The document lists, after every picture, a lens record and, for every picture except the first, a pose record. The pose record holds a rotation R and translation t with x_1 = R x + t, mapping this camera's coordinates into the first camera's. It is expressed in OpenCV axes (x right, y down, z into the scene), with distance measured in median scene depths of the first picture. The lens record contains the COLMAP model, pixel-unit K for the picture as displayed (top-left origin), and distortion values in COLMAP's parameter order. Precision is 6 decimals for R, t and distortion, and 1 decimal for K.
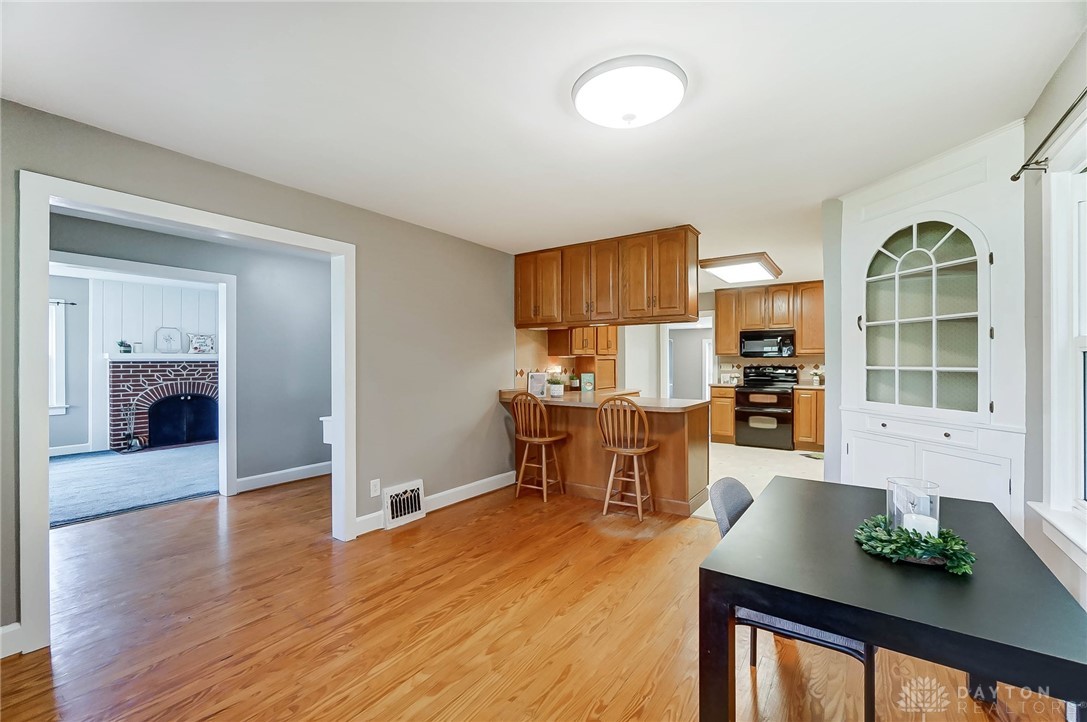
lens RADIAL K [[468.0, 0, 541.3], [0, 468.0, 359.3], [0, 0, 1]] dist [-0.000613, -0.000200]
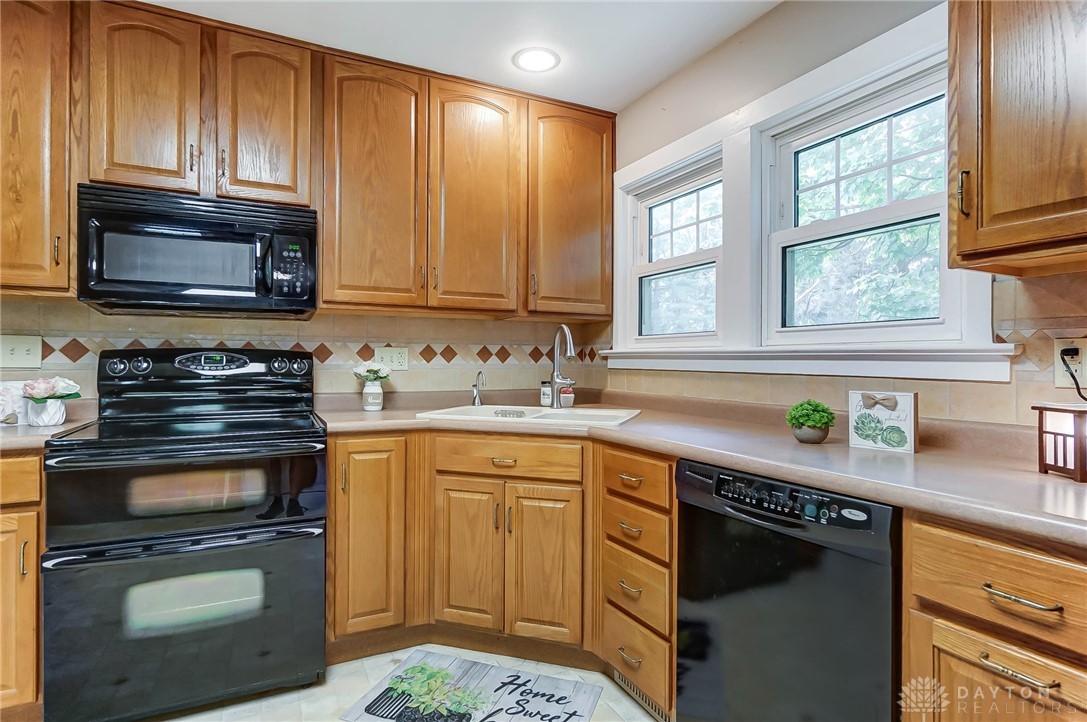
lens RADIAL K [[568.0, 0, 543.5], [0, 568.0, 361.0], [0, 0, 1]] dist [-0.002297, -0.000329]
pose [[0.484708, 0.006317, 0.874653, 0.301302], [-0.002311, 0.999980, -0.005941, 0.023473], [-0.874673, 0.000859, 0.484712, 0.688520]]
